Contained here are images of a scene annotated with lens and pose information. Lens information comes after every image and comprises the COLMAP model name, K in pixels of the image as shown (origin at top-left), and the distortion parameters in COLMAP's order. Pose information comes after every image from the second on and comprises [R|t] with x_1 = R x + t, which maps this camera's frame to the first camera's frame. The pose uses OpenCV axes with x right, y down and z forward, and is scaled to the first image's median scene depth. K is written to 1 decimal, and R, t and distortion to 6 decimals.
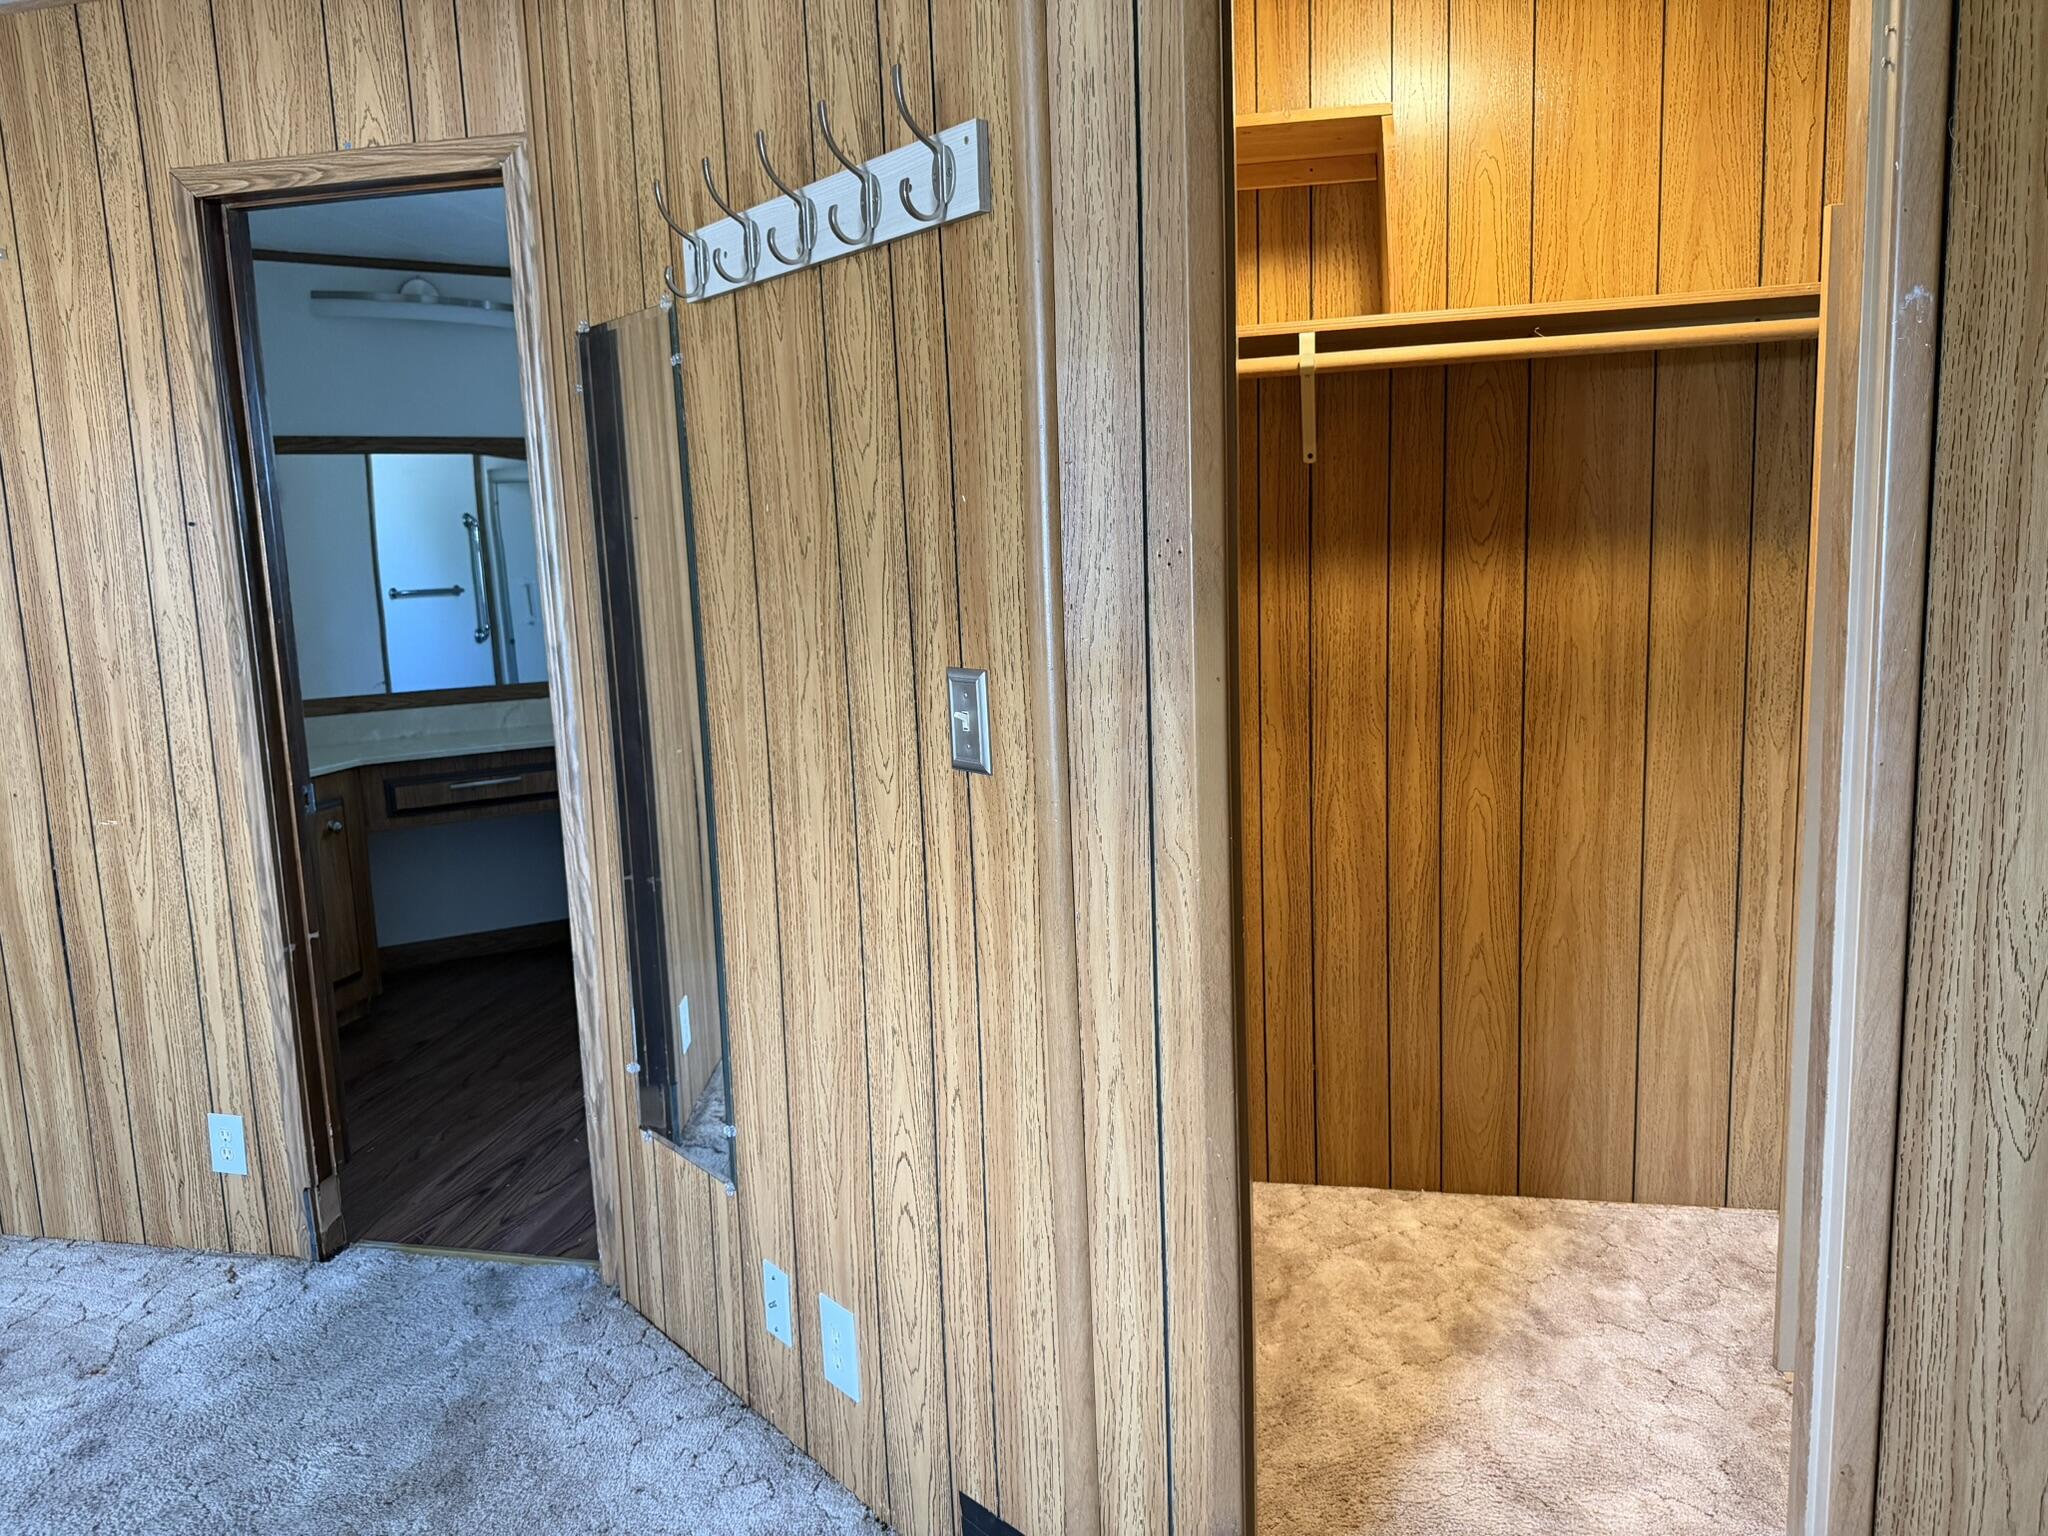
lens RADIAL K [[1449.5, 0, 1018.7], [0, 1449.5, 769.8], [0, 0, 1]] dist [0.074690, -0.103293]
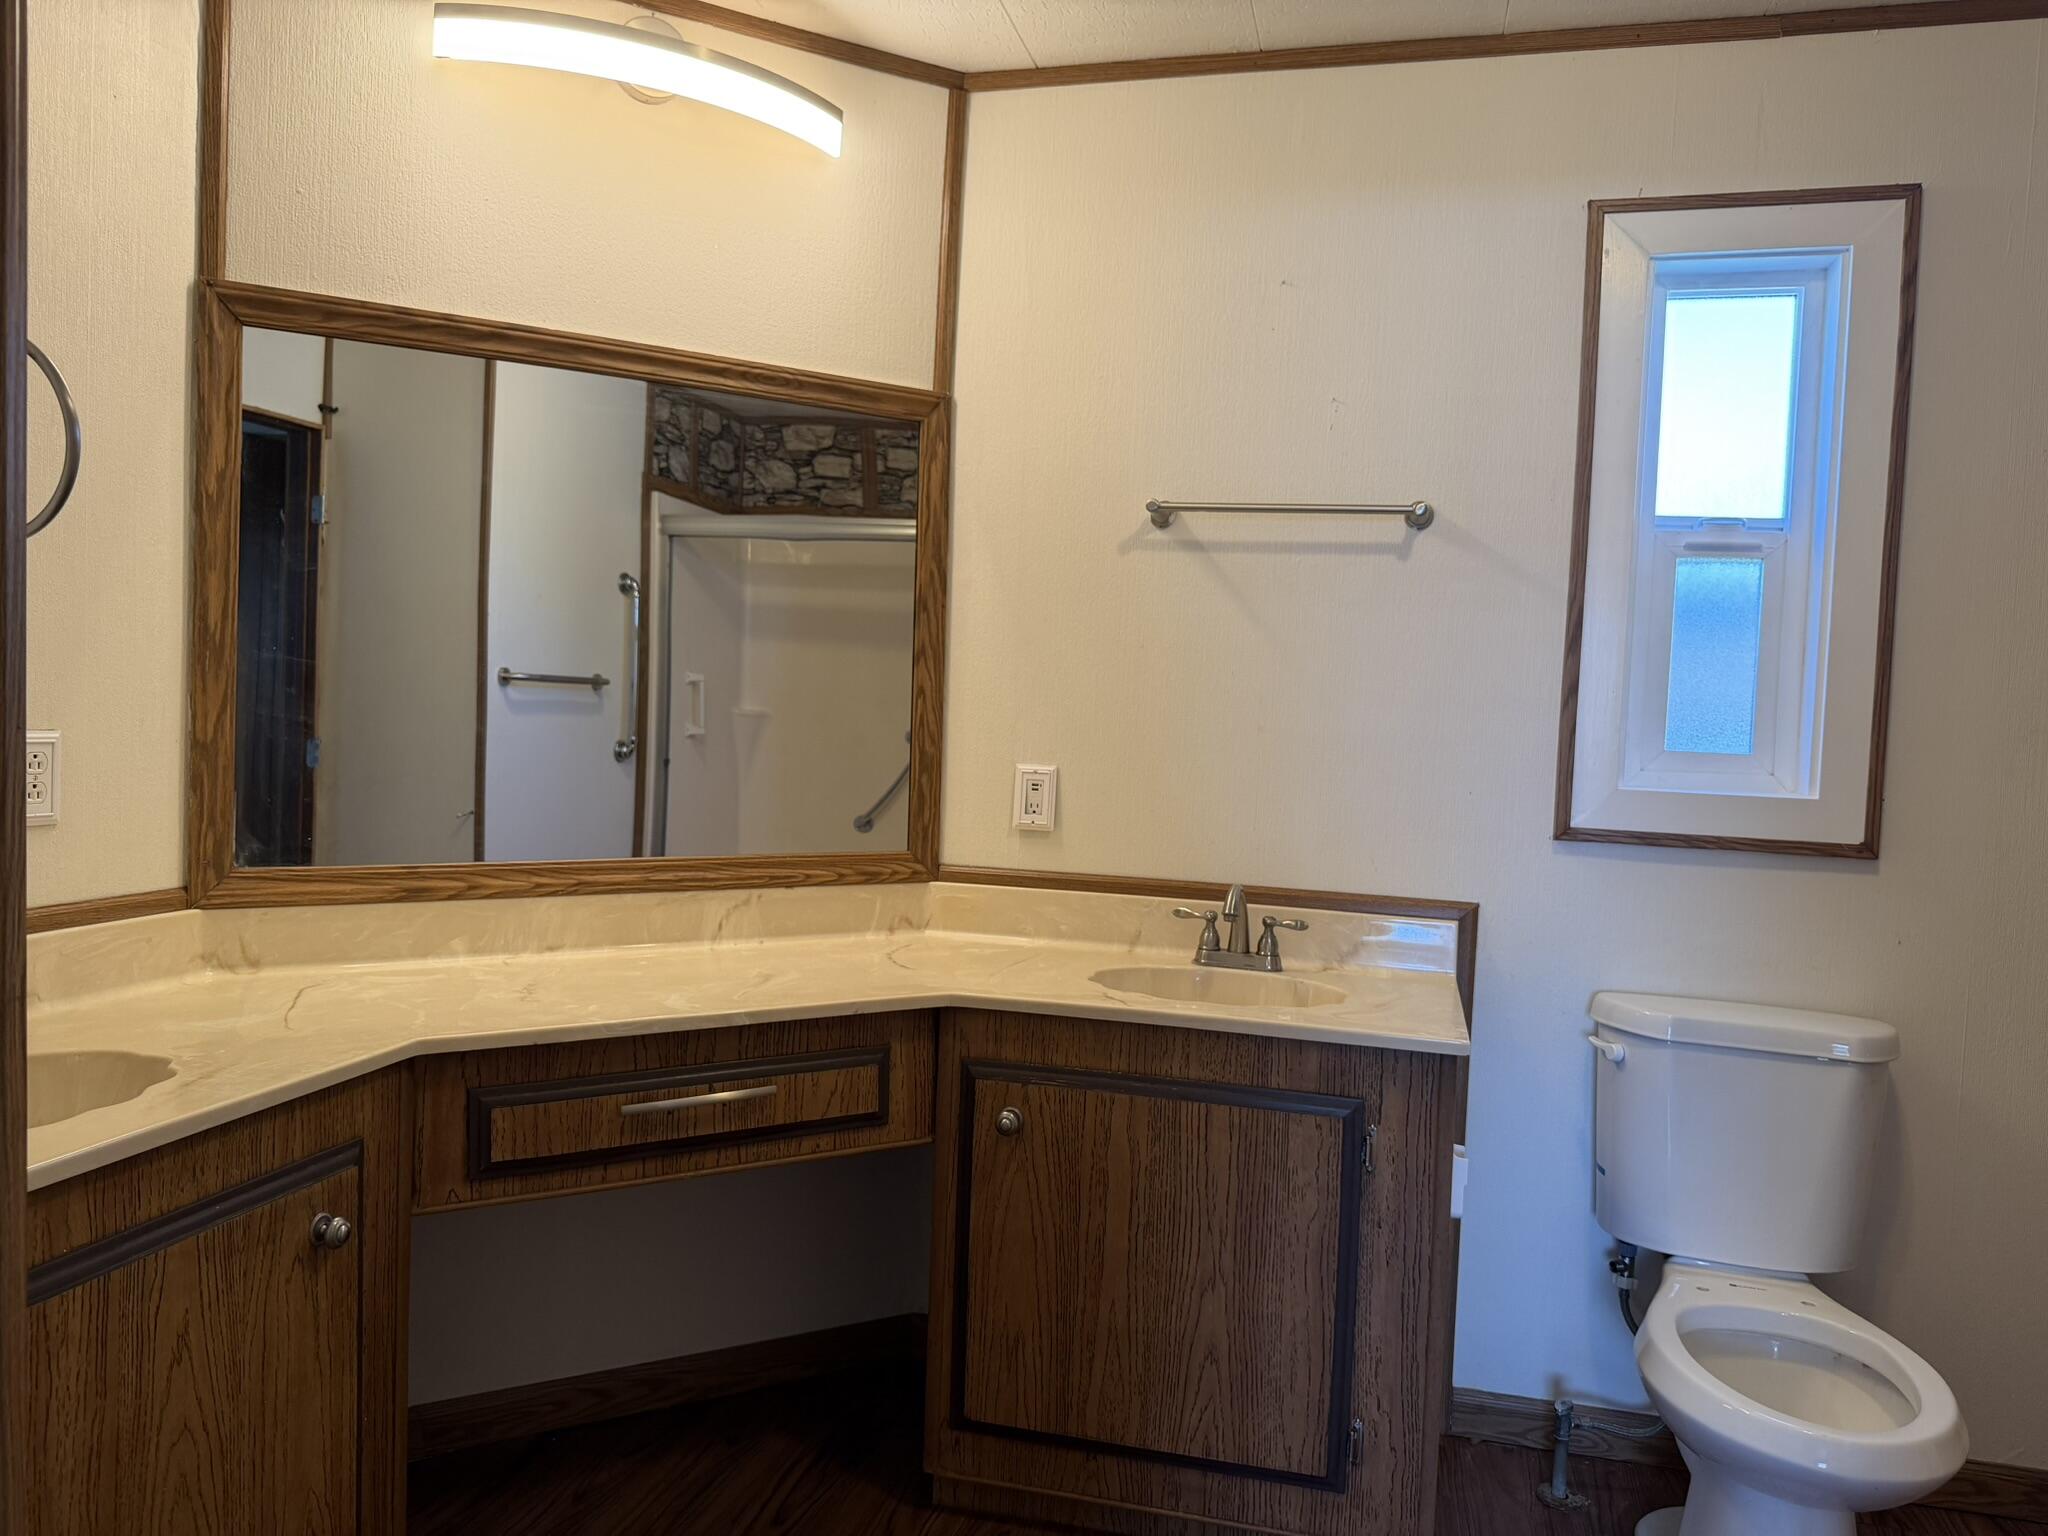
lens RADIAL K [[1449.5, 0, 1042.1], [0, 1449.5, 768.1], [0, 0, 1]] dist [0.074690, -0.103293]
pose [[0.996449, 0.078111, -0.031442, -0.254124], [-0.080936, 0.991504, -0.101828, -0.051634], [0.023221, 0.104011, 0.994305, 0.555925]]
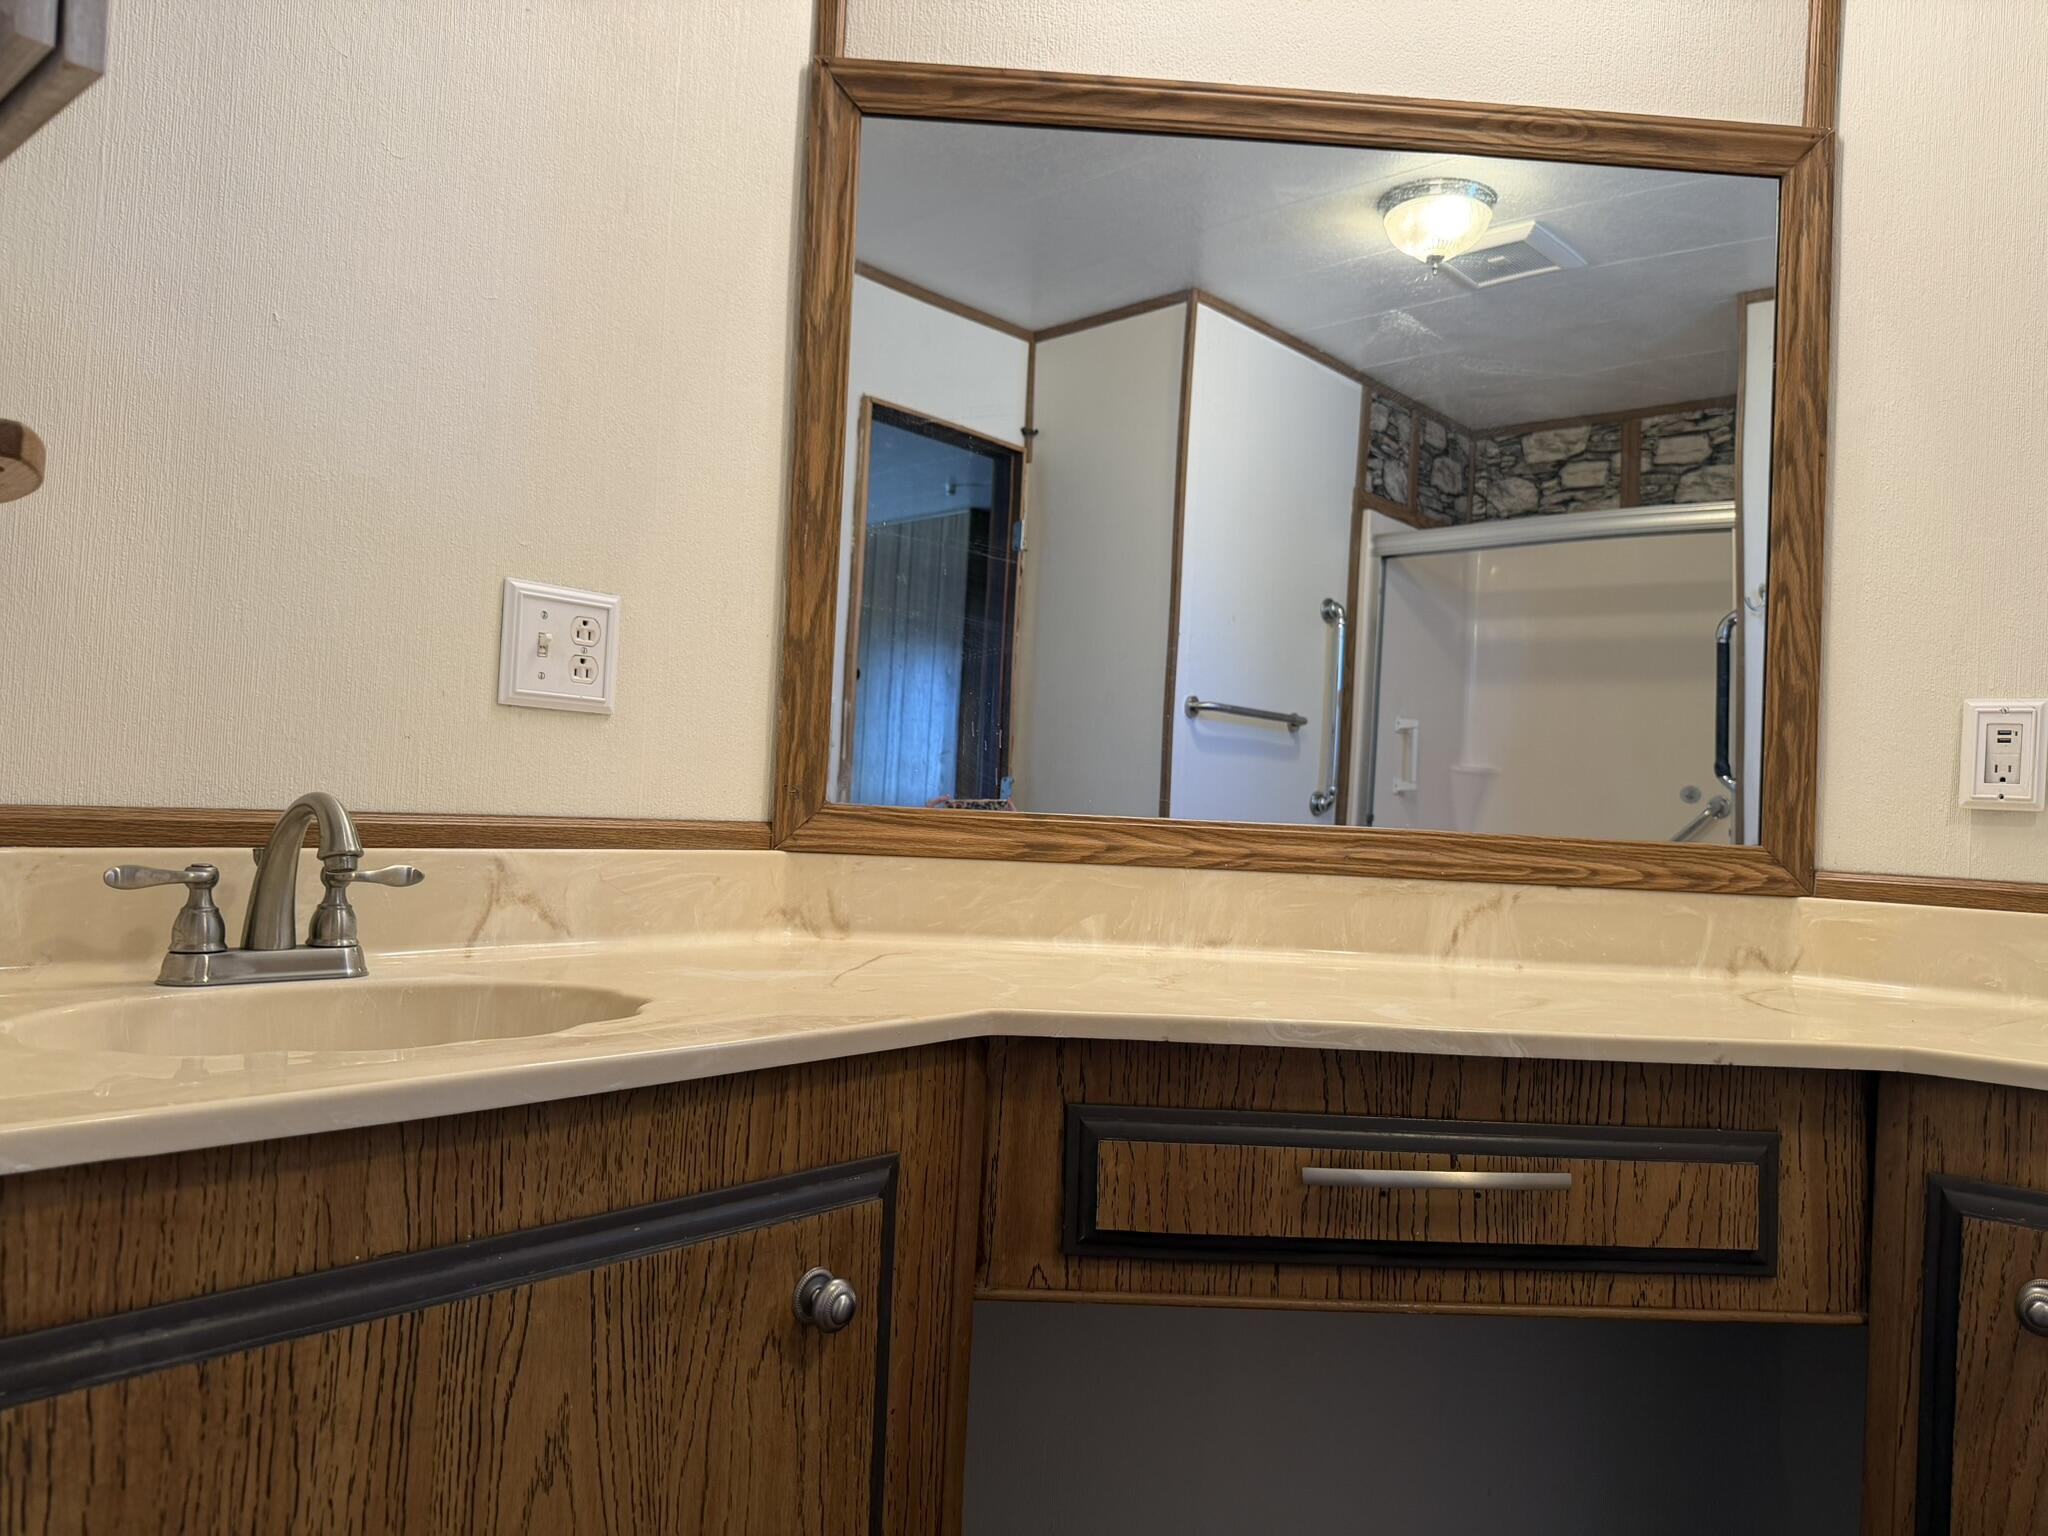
lens RADIAL K [[1449.5, 0, 1033.8], [0, 1449.5, 780.4], [0, 0, 1]] dist [0.074690, -0.103293]
pose [[0.867605, 0.070658, -0.492208, -0.301524], [-0.151511, 0.980349, -0.126334, -0.015210], [0.473609, 0.184183, 0.861261, 0.730242]]
